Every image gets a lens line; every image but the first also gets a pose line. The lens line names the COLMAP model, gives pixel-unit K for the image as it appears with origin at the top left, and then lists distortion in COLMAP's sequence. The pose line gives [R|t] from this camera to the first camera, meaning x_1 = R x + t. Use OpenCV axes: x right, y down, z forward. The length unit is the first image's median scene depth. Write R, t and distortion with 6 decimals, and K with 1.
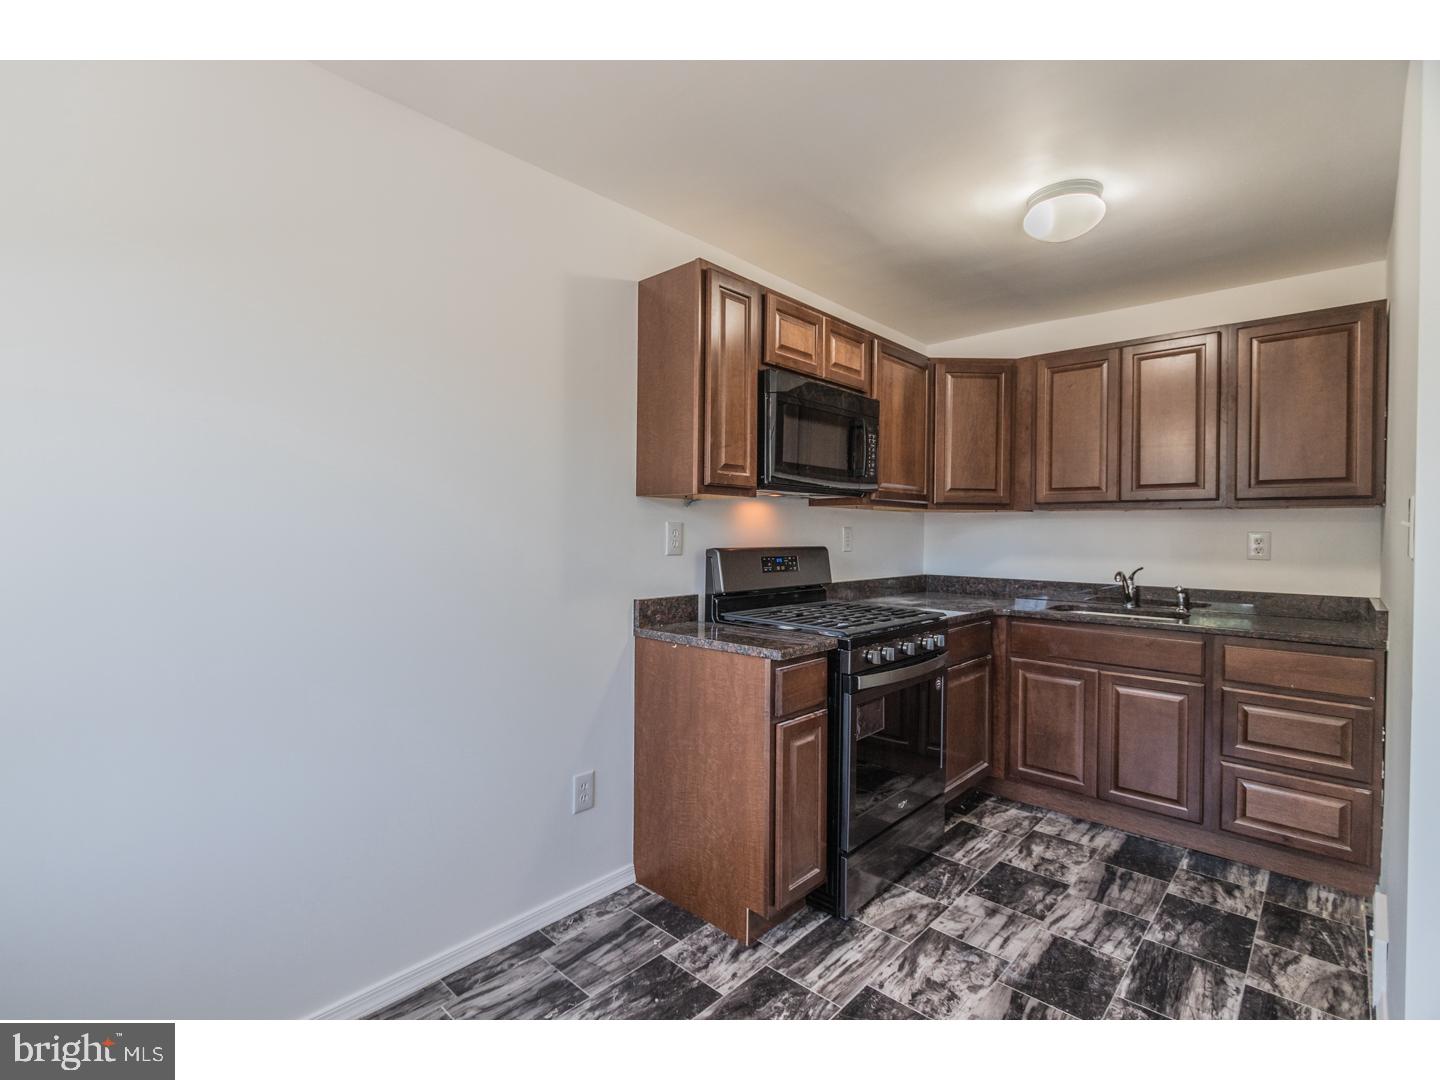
lens RADIAL K [[677.3, 0, 677.4], [0, 677.3, 535.1], [0, 0, 1]] dist [0.008728, -0.004975]
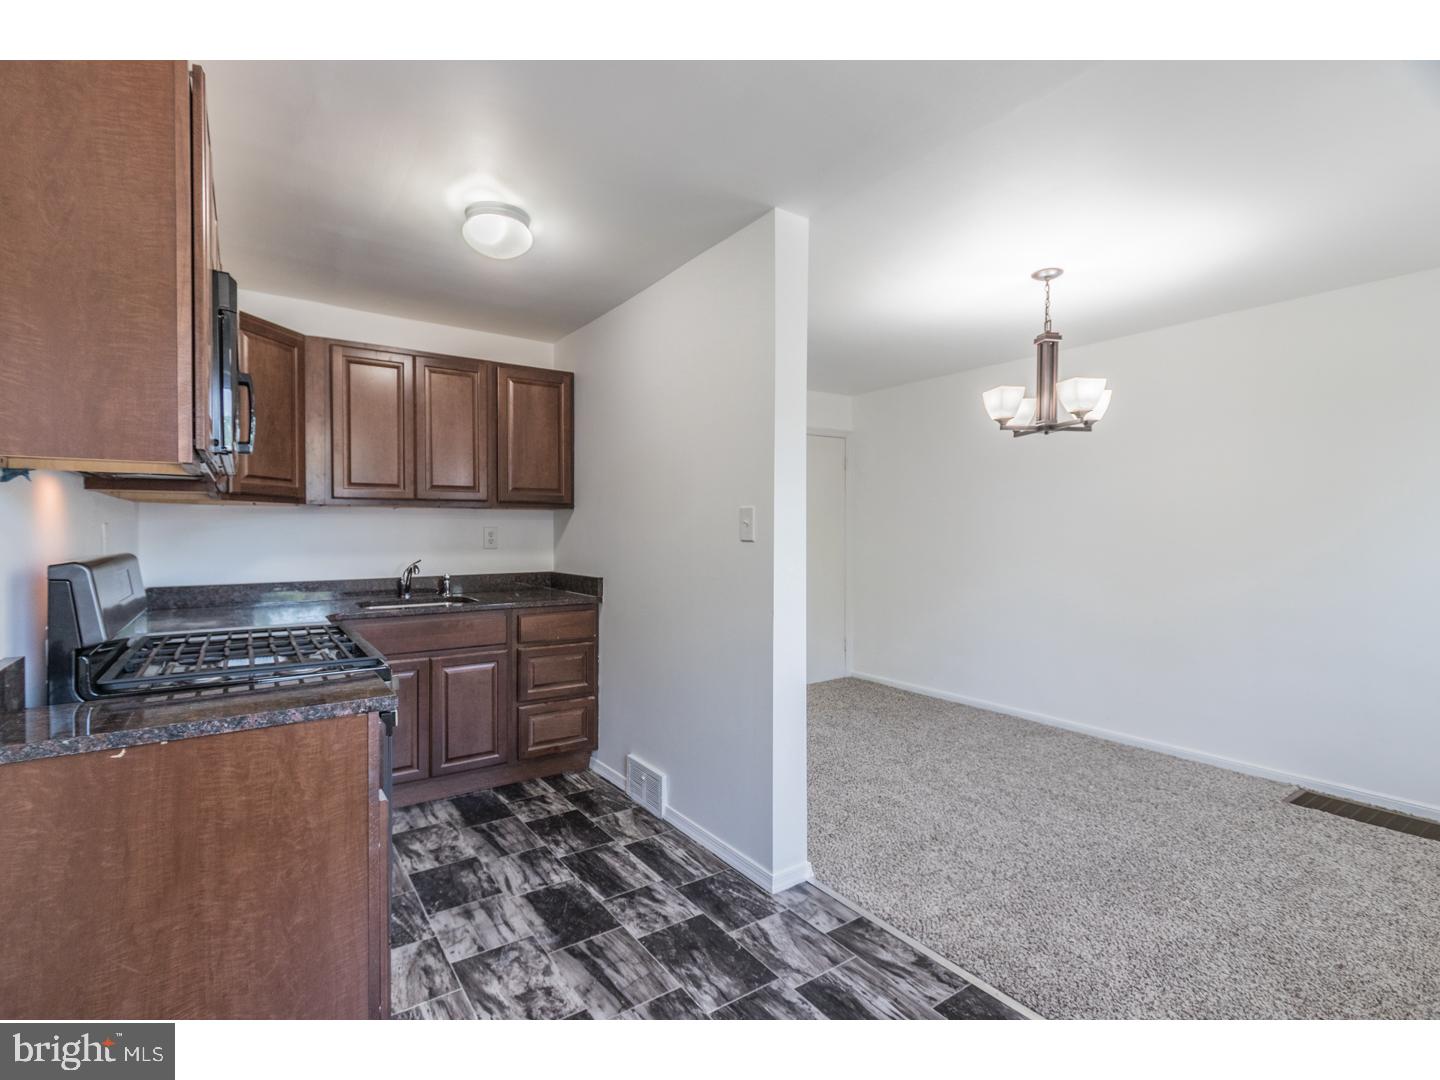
lens RADIAL K [[677.3, 0, 711.0], [0, 677.3, 535.7], [0, 0, 1]] dist [0.008728, -0.004975]
pose [[0.184864, -0.017748, 0.982604, -0.432021], [0.010525, 0.999815, 0.016079, -0.005849], [-0.982708, 0.007369, 0.185017, 0.469087]]
